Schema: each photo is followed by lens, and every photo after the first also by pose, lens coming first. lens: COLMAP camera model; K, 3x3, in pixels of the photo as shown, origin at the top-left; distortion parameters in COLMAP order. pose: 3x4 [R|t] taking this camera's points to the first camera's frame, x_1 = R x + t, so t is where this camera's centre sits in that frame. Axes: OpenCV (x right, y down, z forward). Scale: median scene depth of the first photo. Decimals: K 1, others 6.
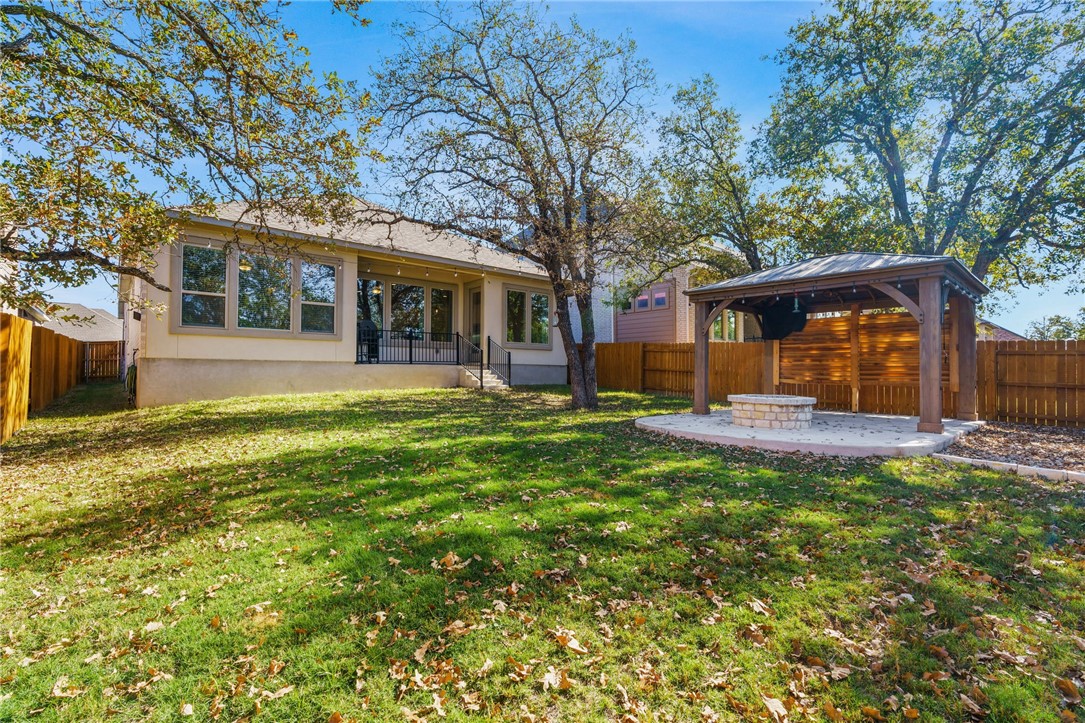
lens RADIAL K [[489.2, 0, 546.0], [0, 489.2, 368.2], [0, 0, 1]] dist [-0.011324, 0.004930]
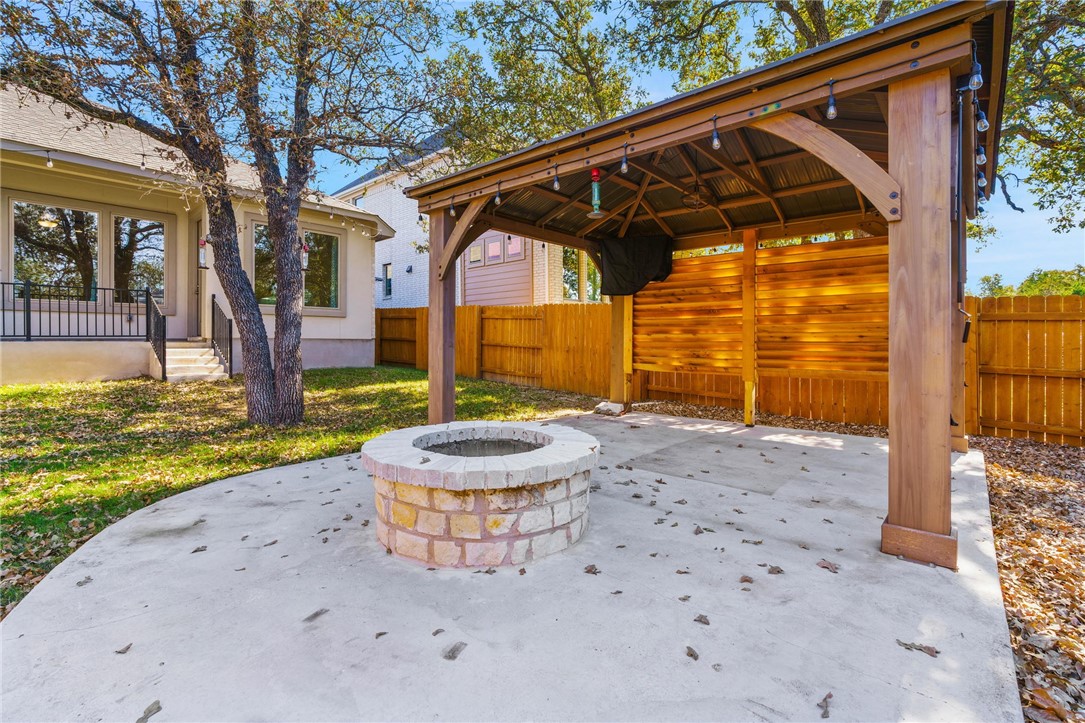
lens RADIAL K [[489.2, 0, 549.8], [0, 489.2, 349.8], [0, 0, 1]] dist [-0.011324, 0.004930]
pose [[0.992103, -0.009734, 0.125045, 0.322140], [0.006687, 0.999671, 0.024765, -0.009976], [-0.125245, -0.023733, 0.991842, 0.452776]]
